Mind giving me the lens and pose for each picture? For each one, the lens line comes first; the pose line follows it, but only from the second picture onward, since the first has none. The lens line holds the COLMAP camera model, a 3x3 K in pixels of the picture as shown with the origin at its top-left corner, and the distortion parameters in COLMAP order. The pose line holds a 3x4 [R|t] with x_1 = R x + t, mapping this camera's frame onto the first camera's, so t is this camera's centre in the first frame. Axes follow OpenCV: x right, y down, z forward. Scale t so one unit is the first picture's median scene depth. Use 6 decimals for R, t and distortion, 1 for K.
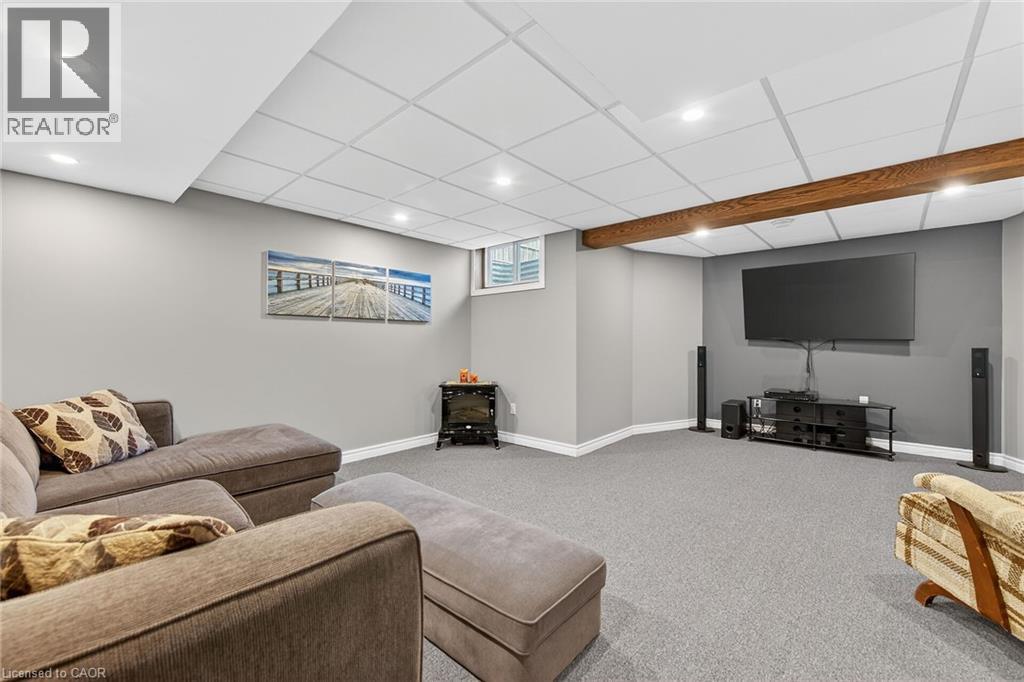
lens RADIAL K [[410.5, 0, 511.6], [0, 410.5, 346.1], [0, 0, 1]] dist [-0.000858, -0.000086]
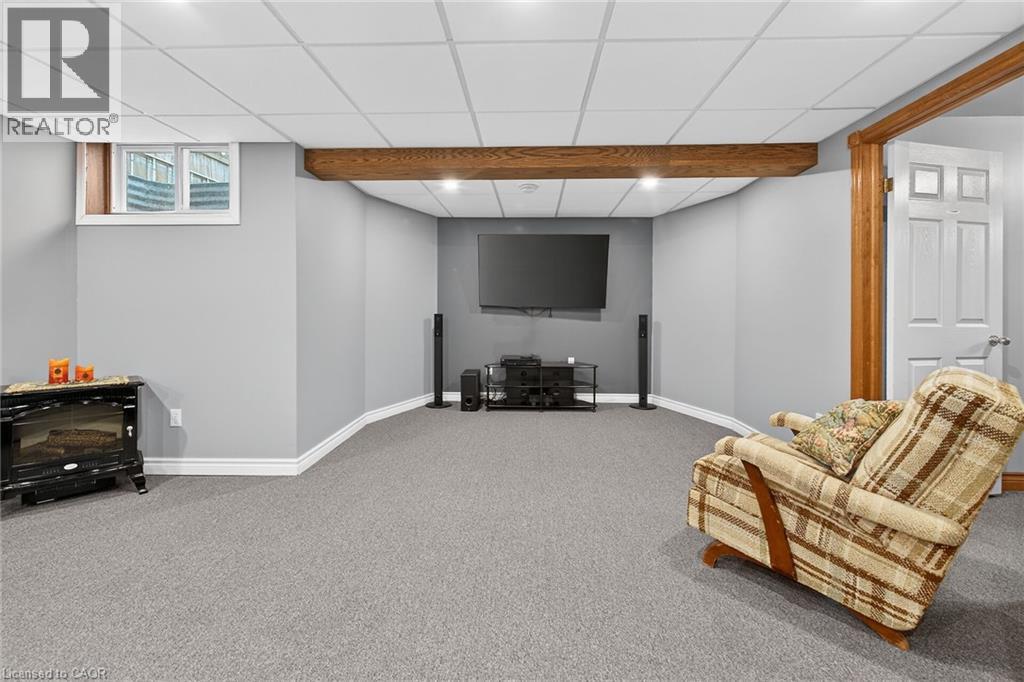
lens RADIAL K [[424.7, 0, 514.6], [0, 424.7, 315.2], [0, 0, 1]] dist [0.007413, -0.000225]
pose [[0.765863, -0.006476, 0.642971, -0.020806], [0.004639, 0.999979, 0.004547, -0.000534], [-0.642987, -0.000500, 0.765877, 0.213482]]
